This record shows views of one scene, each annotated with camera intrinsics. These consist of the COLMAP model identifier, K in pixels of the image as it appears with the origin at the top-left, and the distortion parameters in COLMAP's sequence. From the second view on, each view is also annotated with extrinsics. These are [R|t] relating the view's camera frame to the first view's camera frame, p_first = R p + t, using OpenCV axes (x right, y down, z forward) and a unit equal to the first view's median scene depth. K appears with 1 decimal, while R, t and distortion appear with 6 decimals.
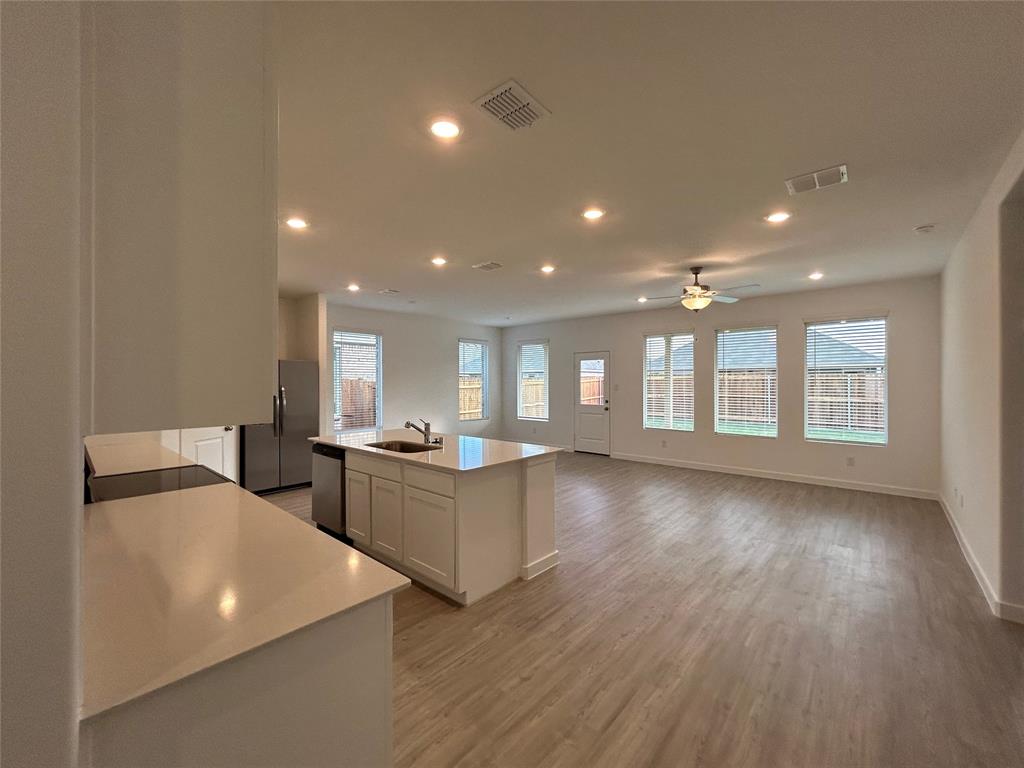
lens RADIAL K [[416.2, 0, 511.6], [0, 416.2, 382.9], [0, 0, 1]] dist [-0.004011, 0.002227]
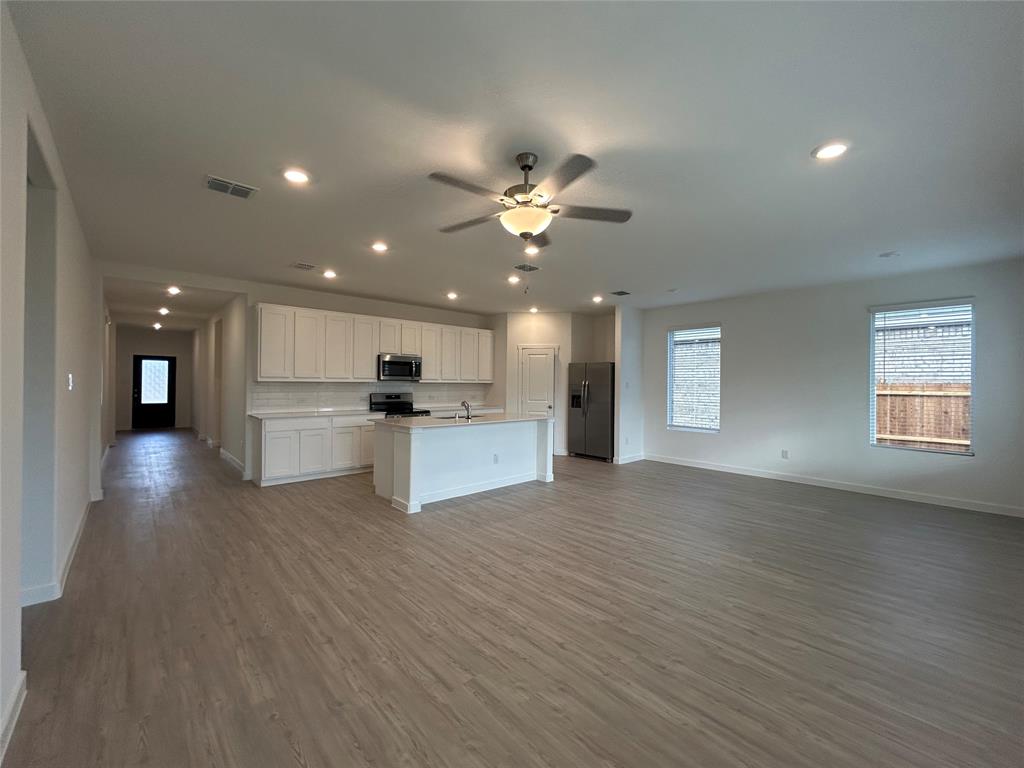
lens RADIAL K [[416.2, 0, 510.7], [0, 416.2, 383.9], [0, 0, 1]] dist [-0.004011, 0.002227]
pose [[-0.106444, 0.004717, -0.994308, 1.002343], [-0.013452, 0.999890, 0.006184, 0.011627], [0.994228, 0.014034, -0.106369, 1.064145]]
